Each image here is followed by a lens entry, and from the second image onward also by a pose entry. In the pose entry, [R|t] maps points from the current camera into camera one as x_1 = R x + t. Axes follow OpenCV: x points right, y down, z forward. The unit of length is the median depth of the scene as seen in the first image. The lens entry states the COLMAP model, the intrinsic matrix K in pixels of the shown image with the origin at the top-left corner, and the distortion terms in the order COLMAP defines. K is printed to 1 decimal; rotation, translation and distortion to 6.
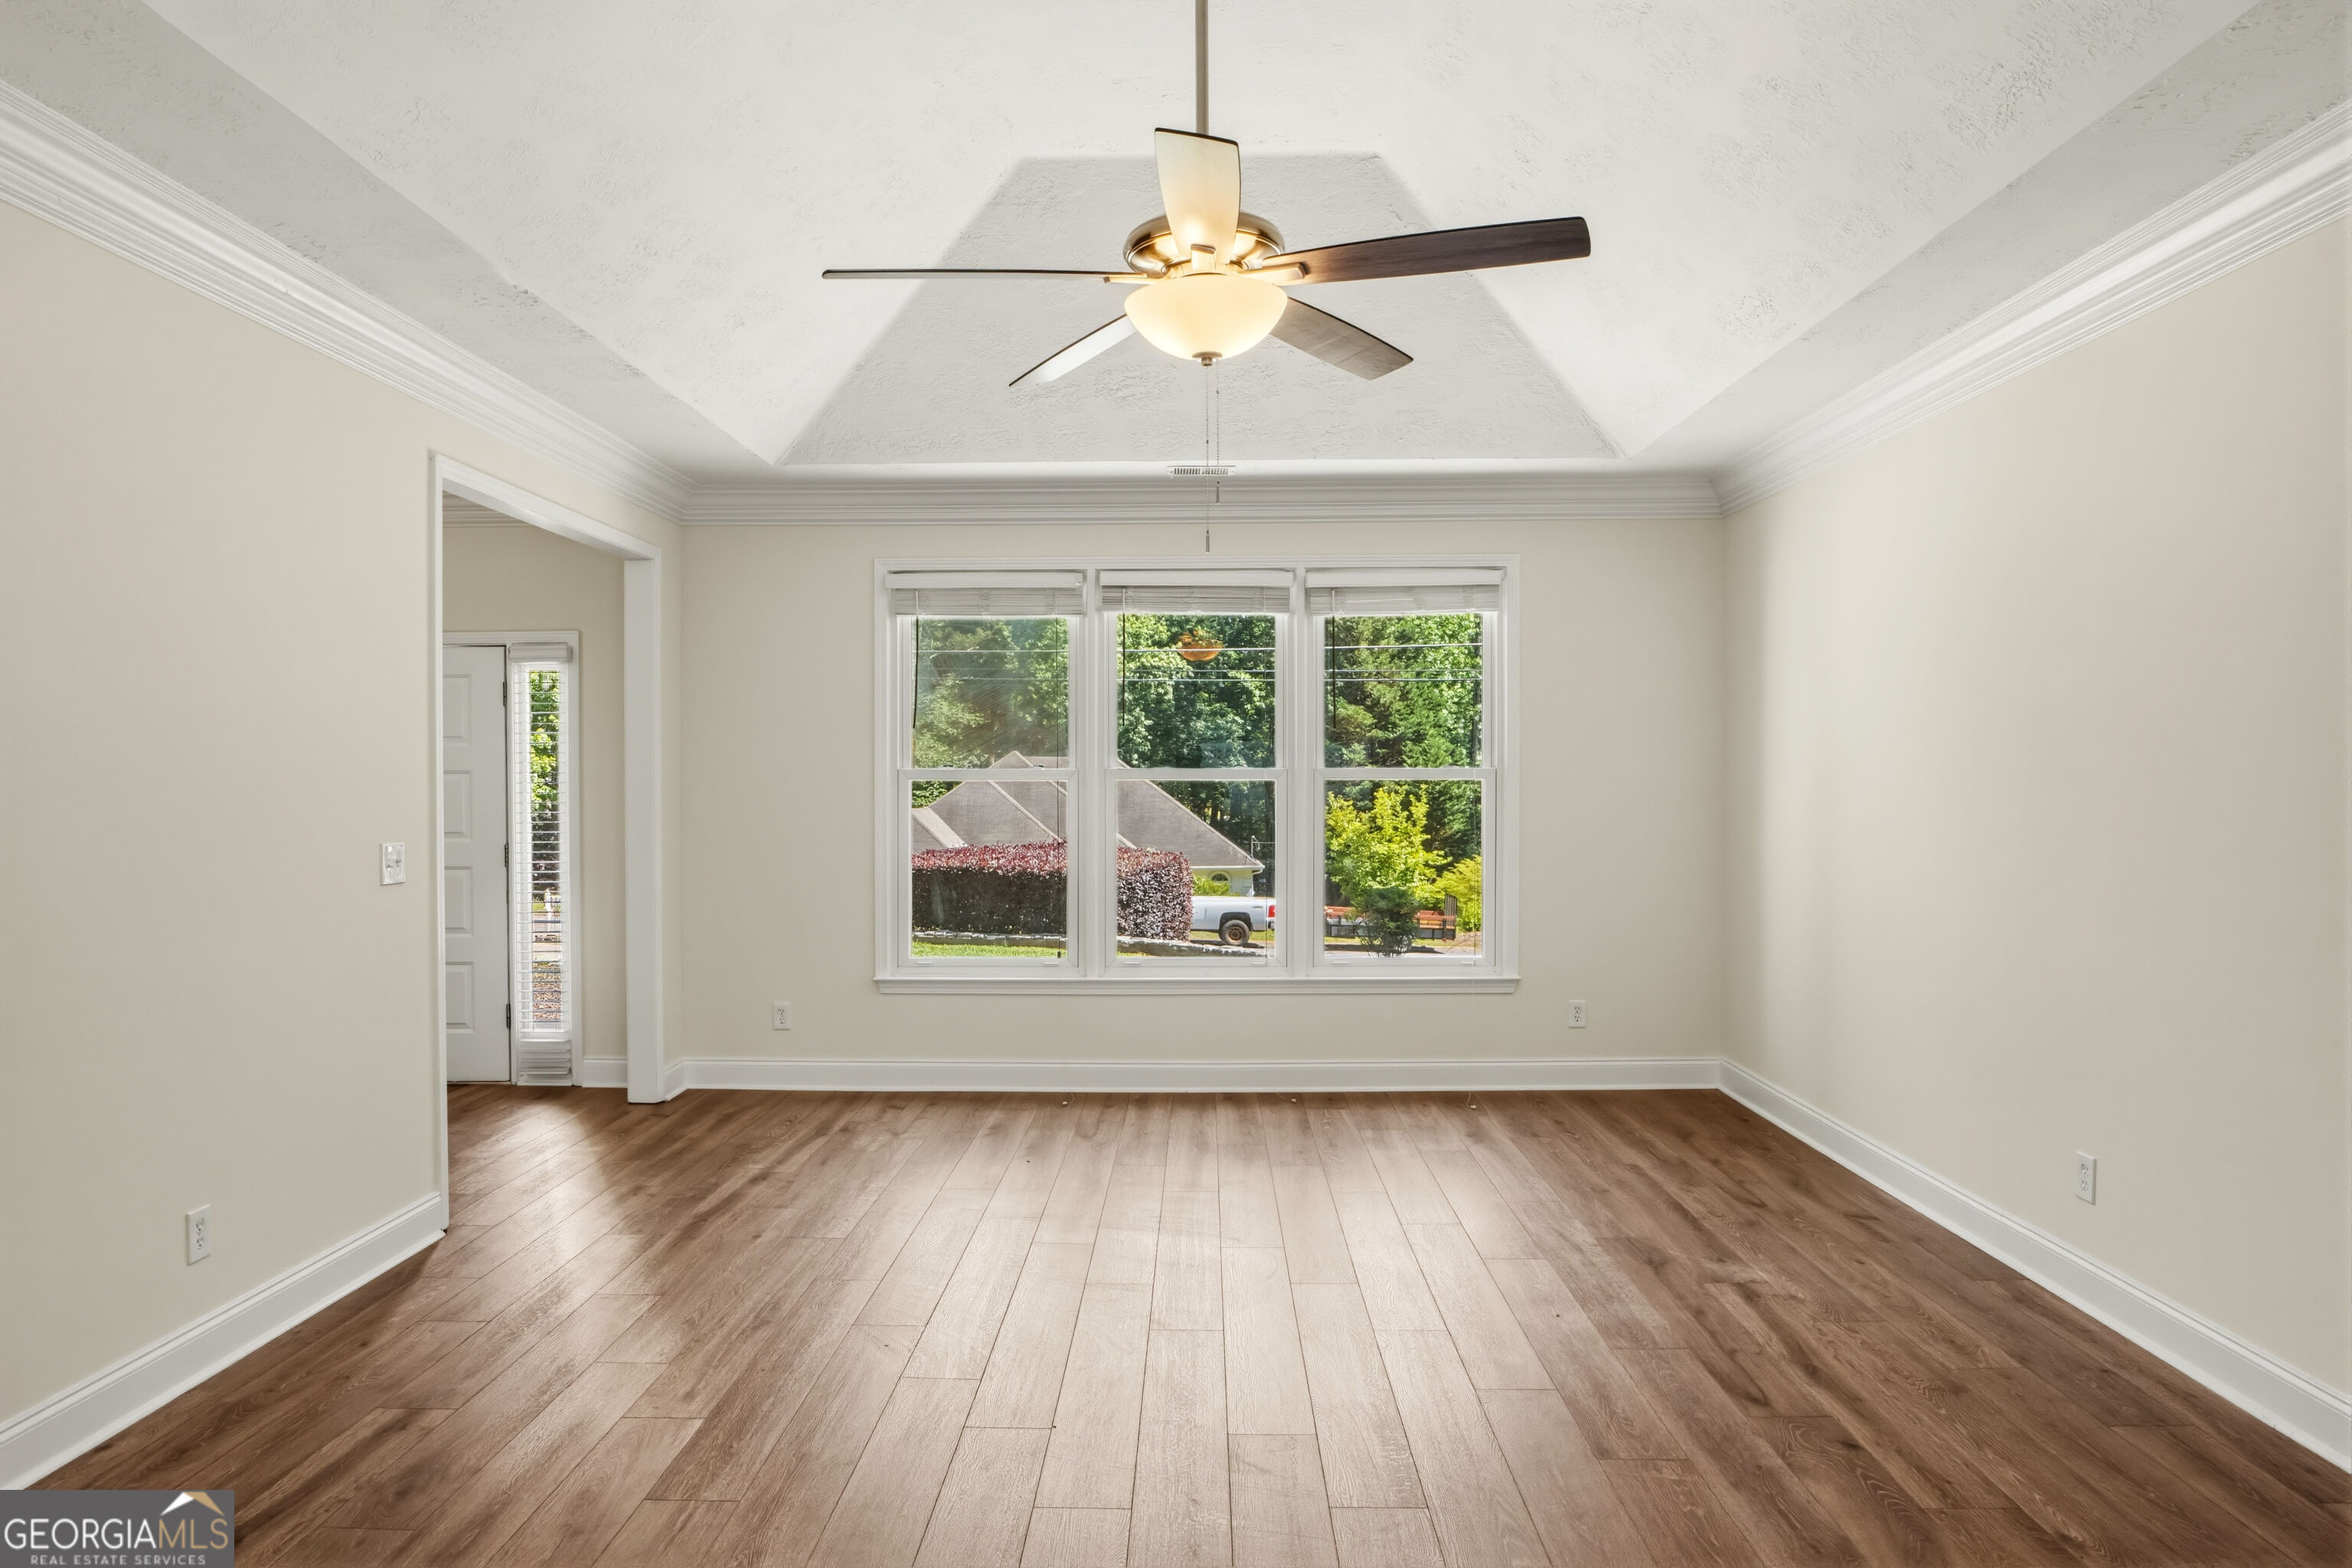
lens RADIAL K [[1476.1, 0, 1168.7], [0, 1476.1, 788.8], [0, 0, 1]] dist [-0.042037, 0.002257]
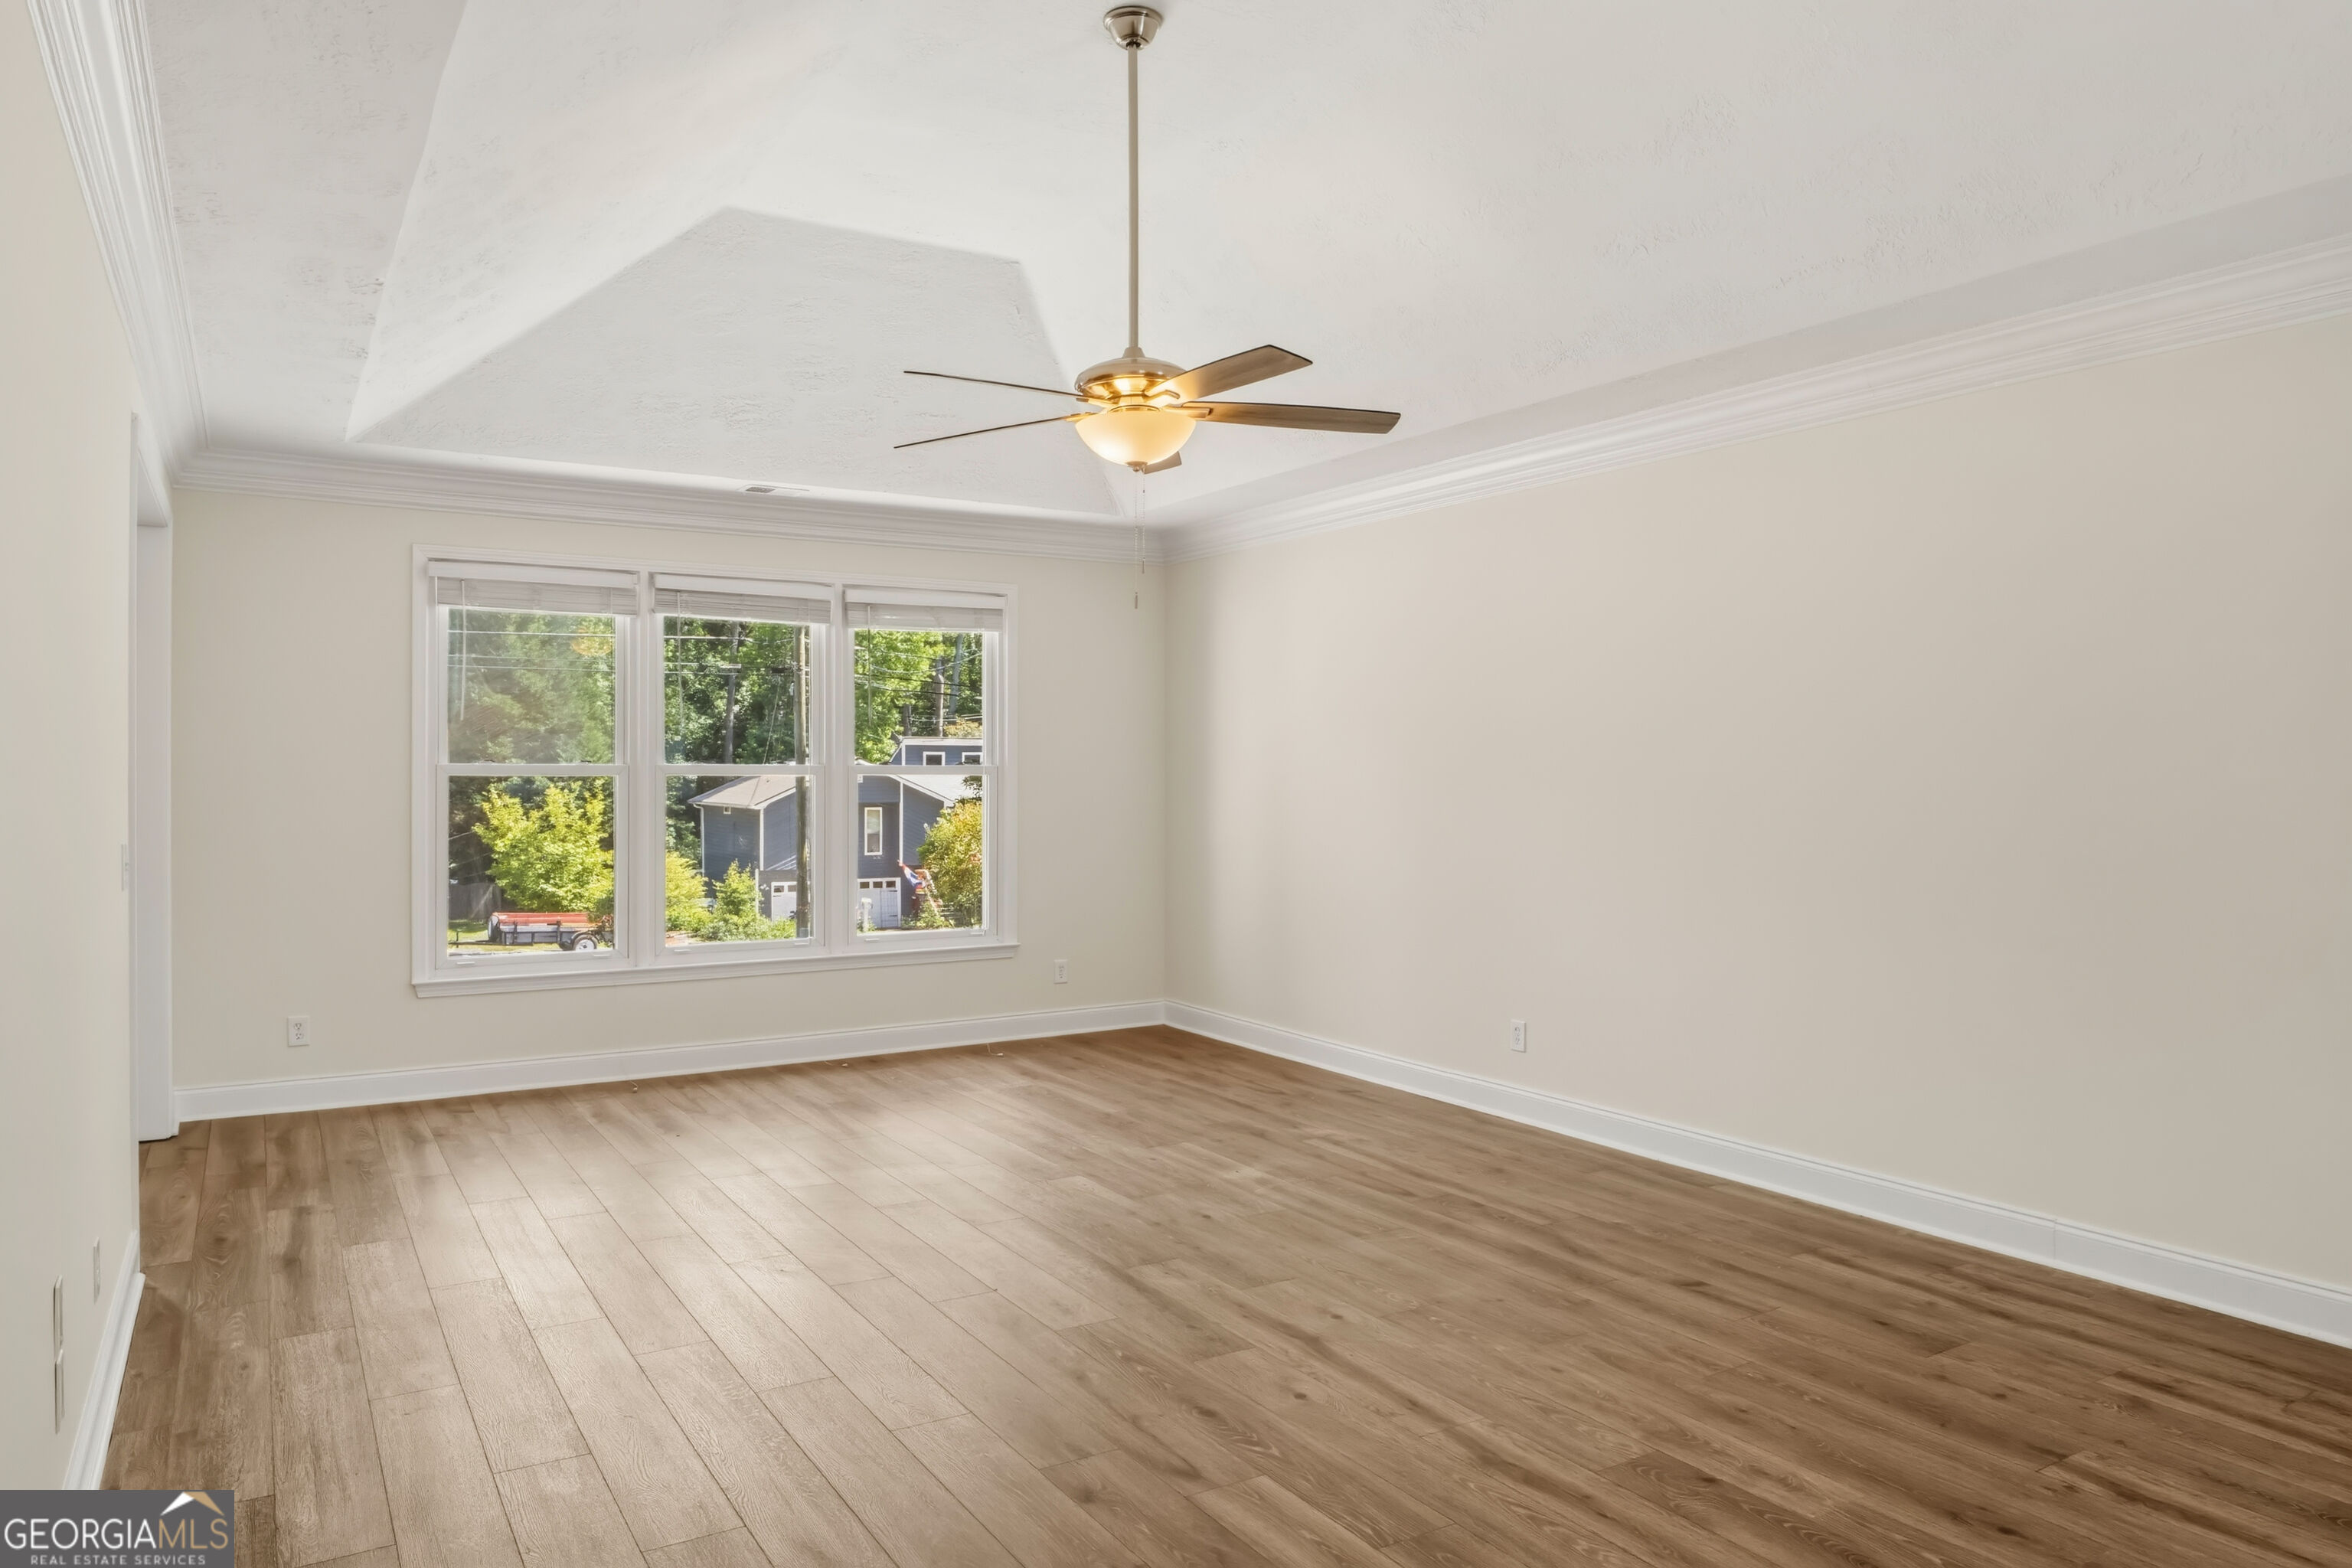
lens RADIAL K [[1510.5, 0, 1153.2], [0, 1510.5, 789.3], [0, 0, 1]] dist [-0.024094, 0.002006]
pose [[0.847162, -0.004303, 0.531317, -0.309234], [0.002613, 0.999989, 0.003932, 0.000432], [-0.531328, -0.001942, 0.847164, -0.081937]]
